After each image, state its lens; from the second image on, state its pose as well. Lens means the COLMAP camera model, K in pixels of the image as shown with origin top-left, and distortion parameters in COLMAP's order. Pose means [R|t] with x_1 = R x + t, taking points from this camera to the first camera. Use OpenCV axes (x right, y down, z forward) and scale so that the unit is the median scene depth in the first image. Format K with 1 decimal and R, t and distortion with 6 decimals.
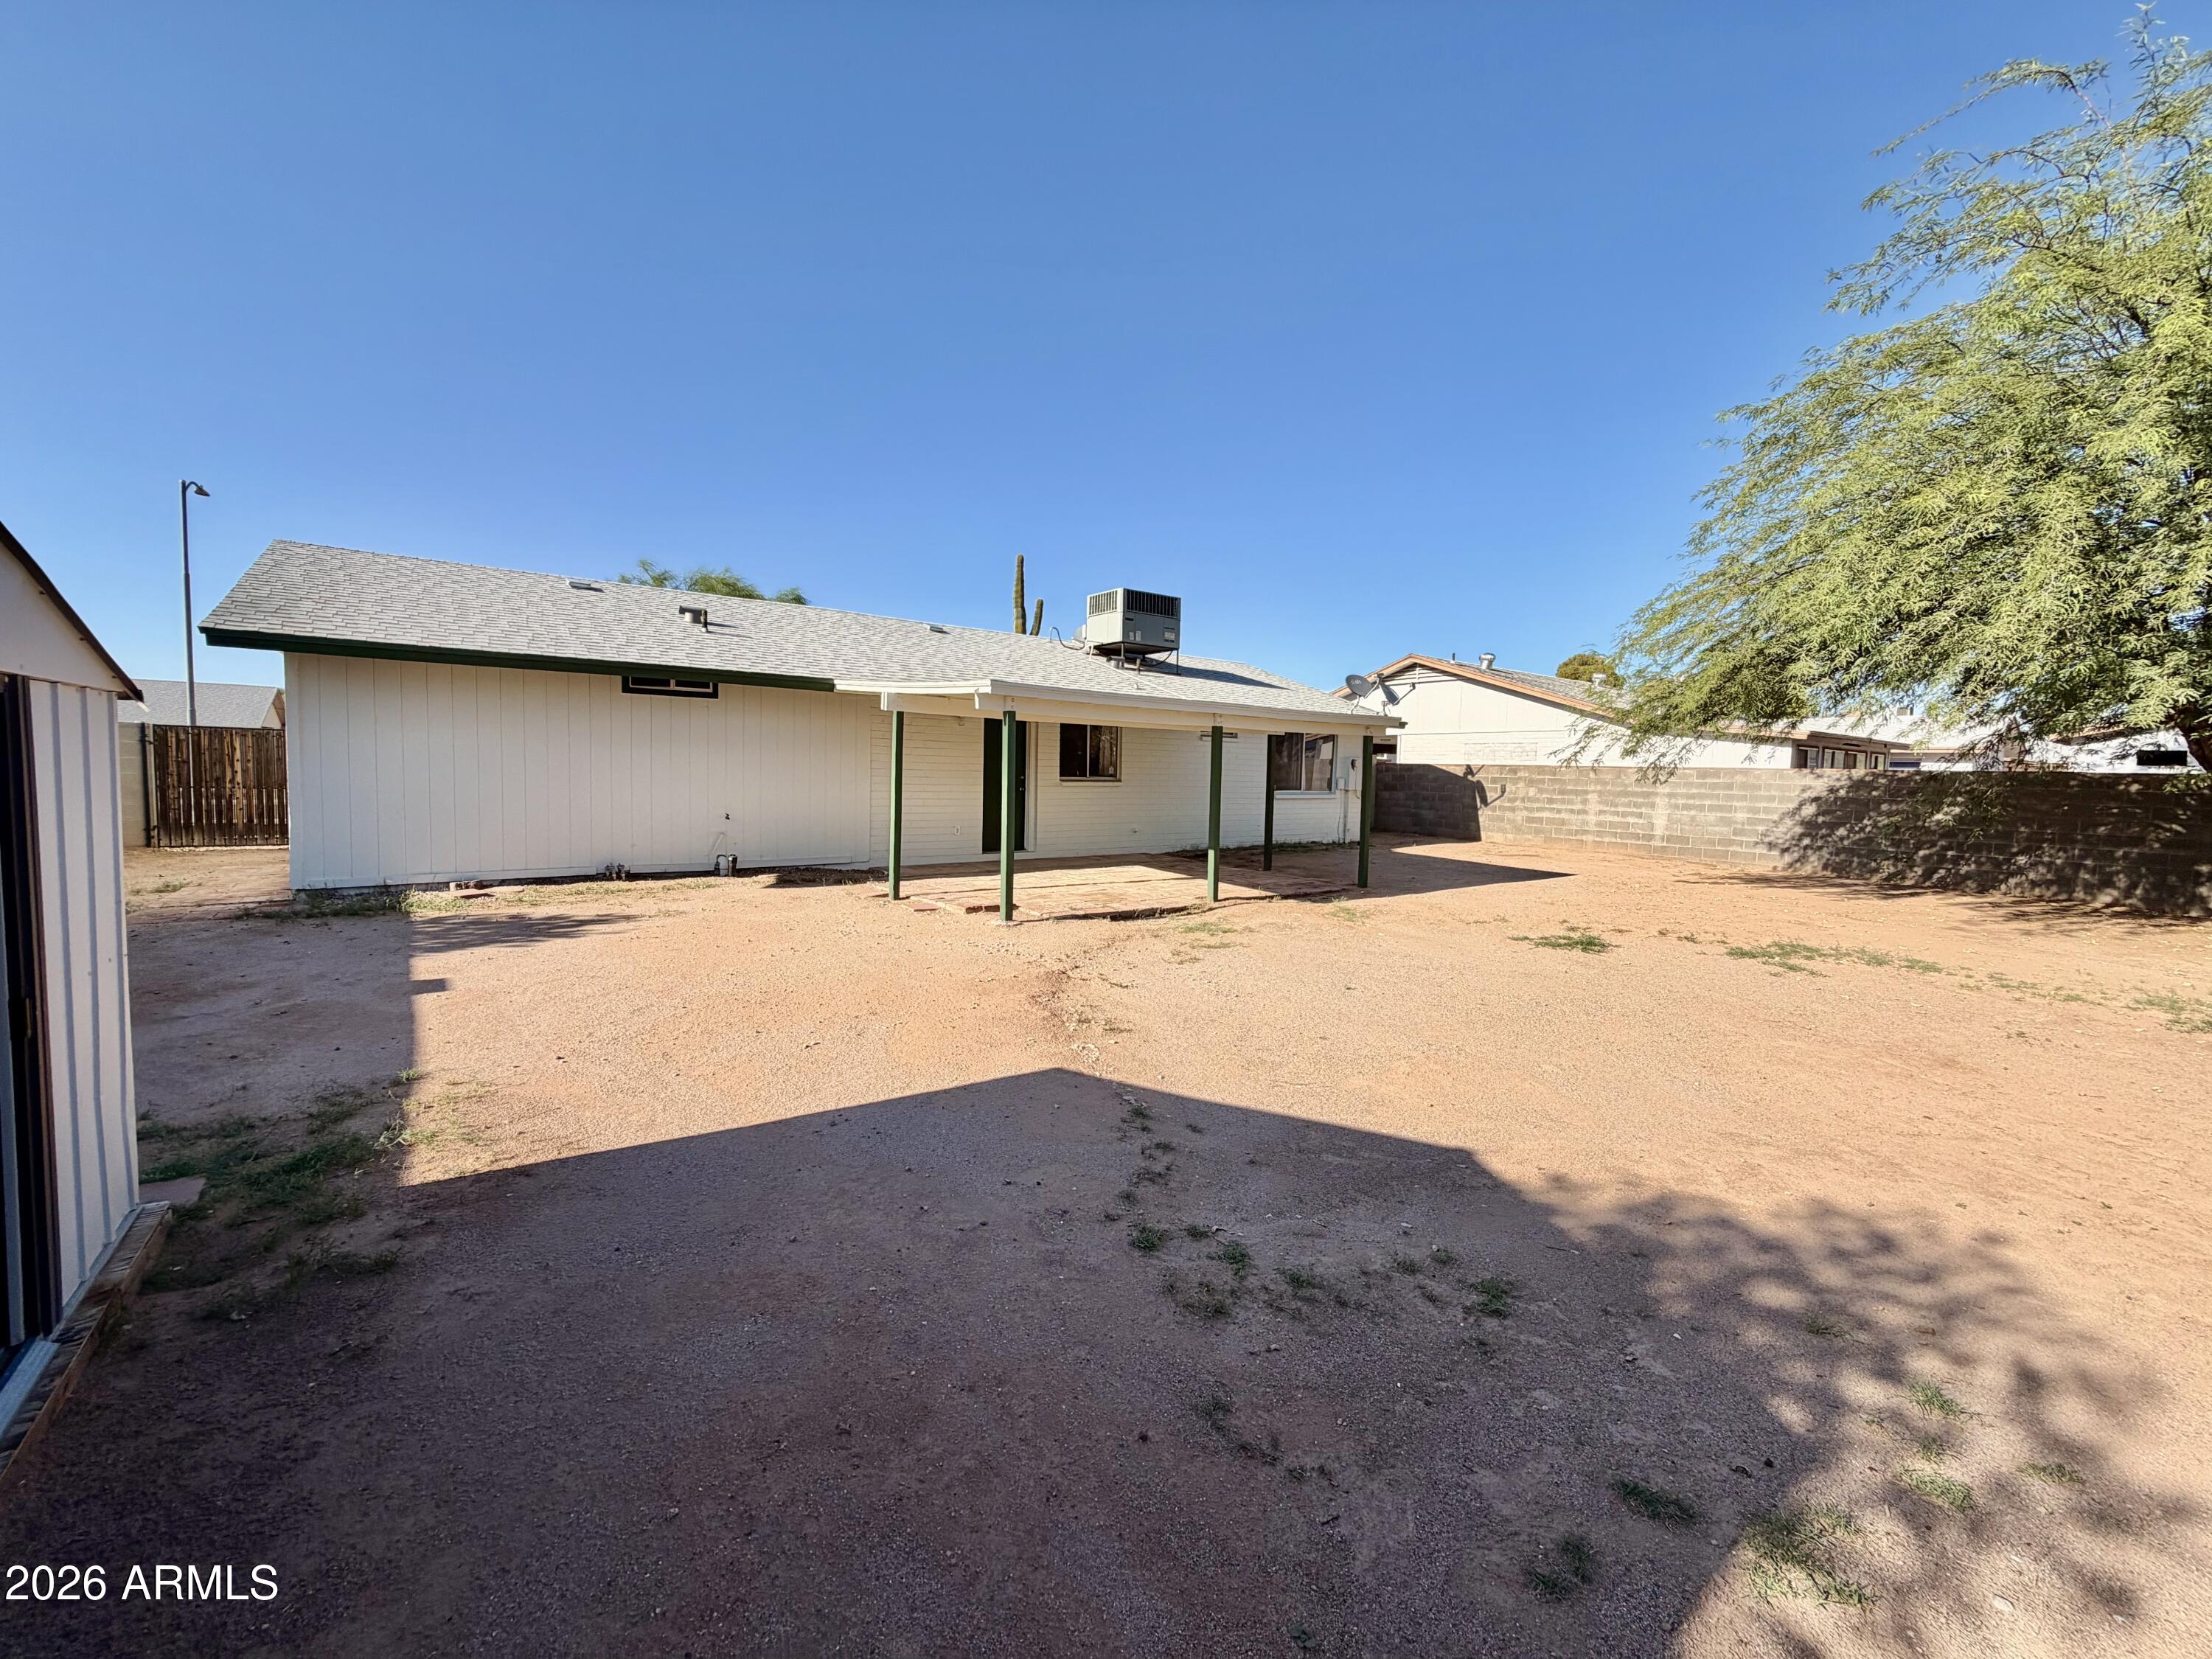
lens RADIAL K [[879.7, 0, 1105.9], [0, 879.7, 823.6], [0, 0, 1]] dist [-0.000007, -0.000231]
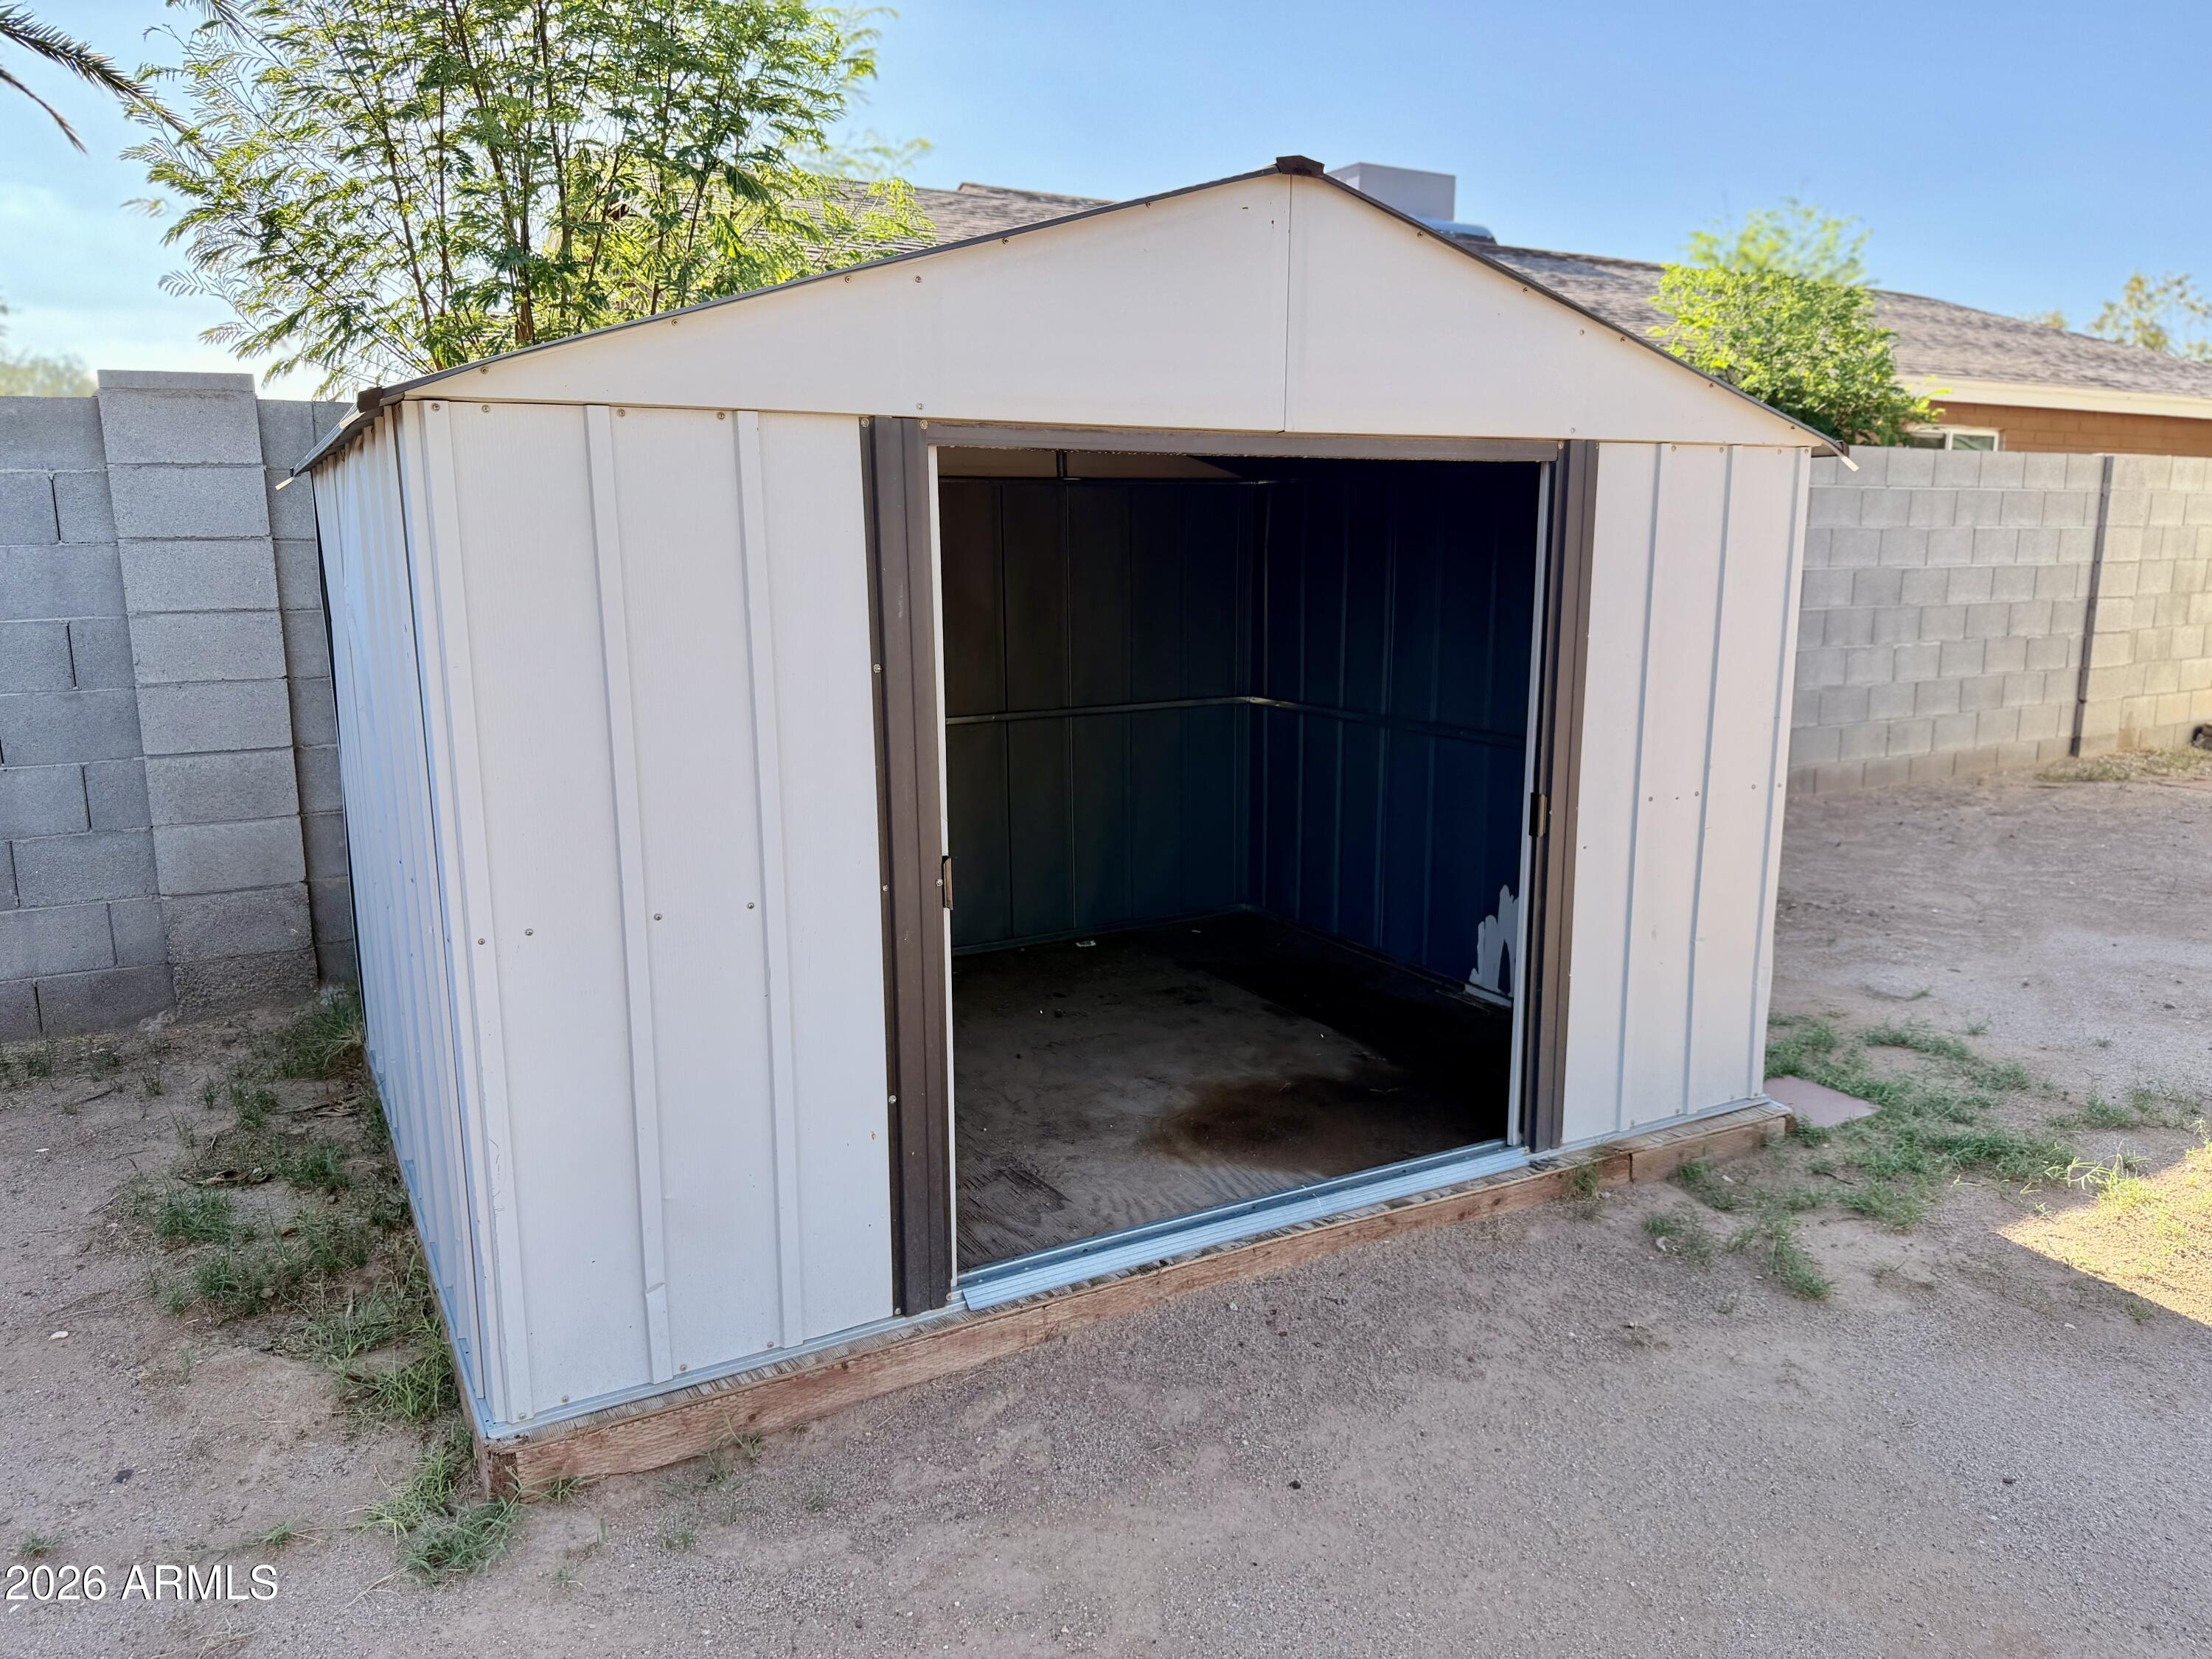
lens RADIAL K [[1554.0, 0, 1107.4], [0, 1554.0, 830.0], [0, 0, 1]] dist [-0.003191, 0.000524]
pose [[-0.107693, 0.166822, -0.980088, 0.319380], [-0.066519, 0.982403, 0.174525, -0.019954], [0.991956, 0.083989, -0.094701, 0.486721]]
